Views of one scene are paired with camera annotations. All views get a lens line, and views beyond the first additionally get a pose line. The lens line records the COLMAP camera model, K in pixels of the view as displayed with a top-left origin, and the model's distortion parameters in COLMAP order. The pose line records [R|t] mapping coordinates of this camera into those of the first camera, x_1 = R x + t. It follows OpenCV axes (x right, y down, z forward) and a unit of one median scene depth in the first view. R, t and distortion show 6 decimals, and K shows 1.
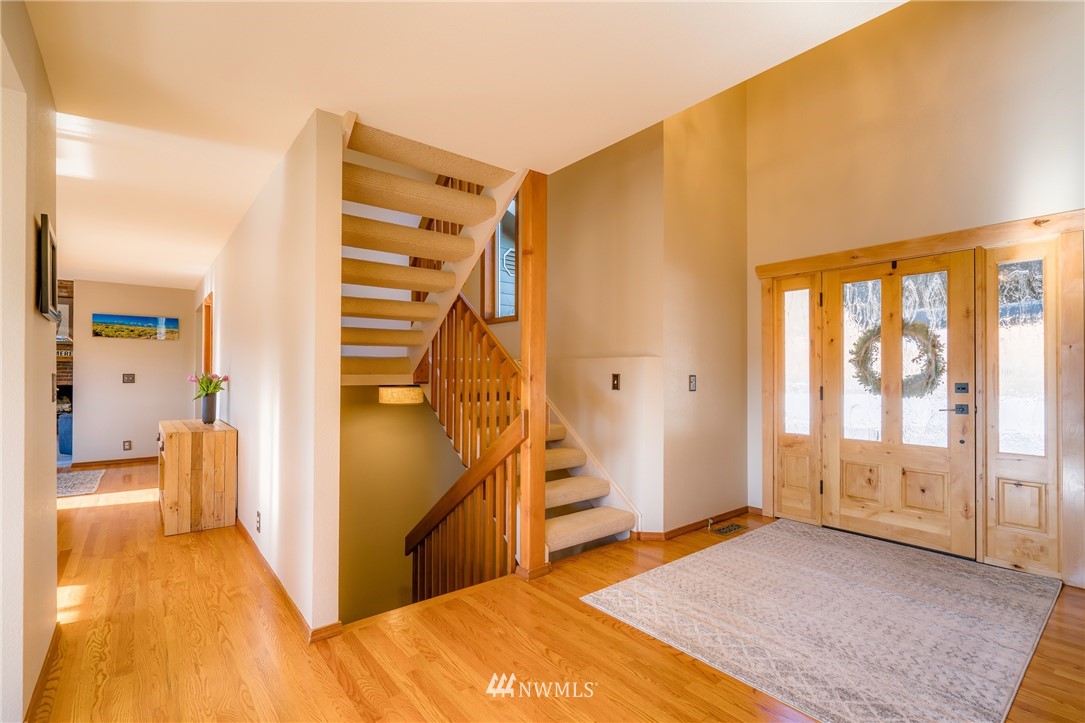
lens RADIAL K [[497.1, 0, 540.8], [0, 497.1, 368.7], [0, 0, 1]] dist [-0.000860, -0.000169]
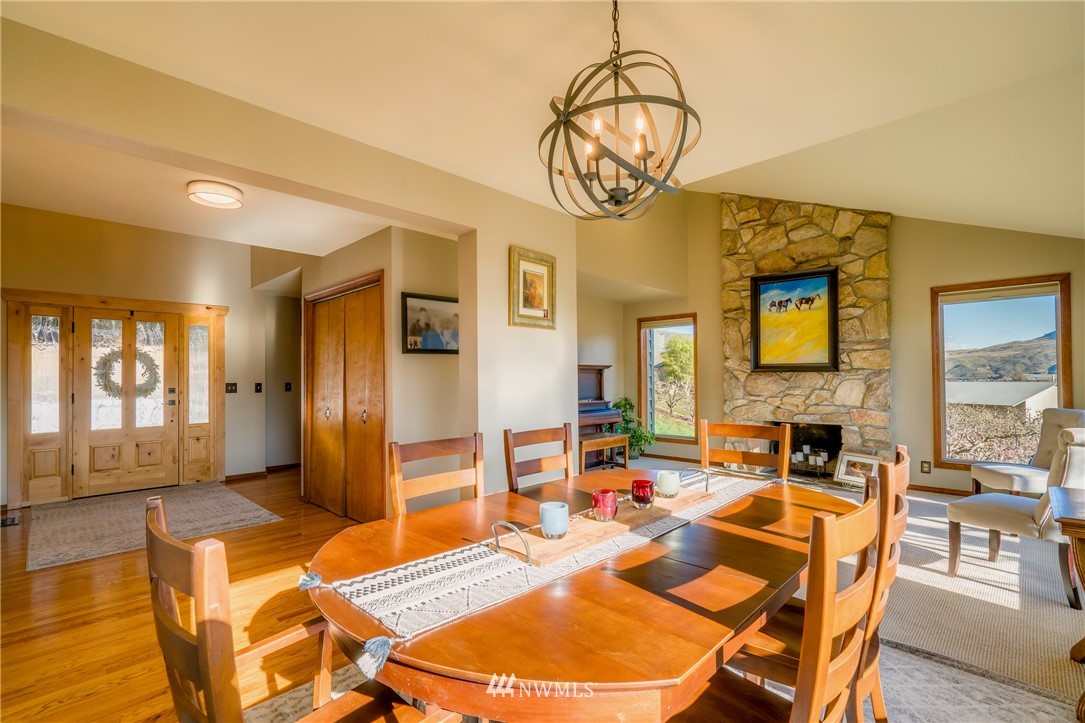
lens RADIAL K [[497.1, 0, 540.8], [0, 497.1, 368.7], [0, 0, 1]] dist [-0.000860, -0.000169]
pose [[-0.120345, 0.014559, 0.992625, -0.994437], [-0.001434, 0.999889, -0.014839, -0.014568], [-0.992731, -0.003209, -0.120311, -0.086526]]
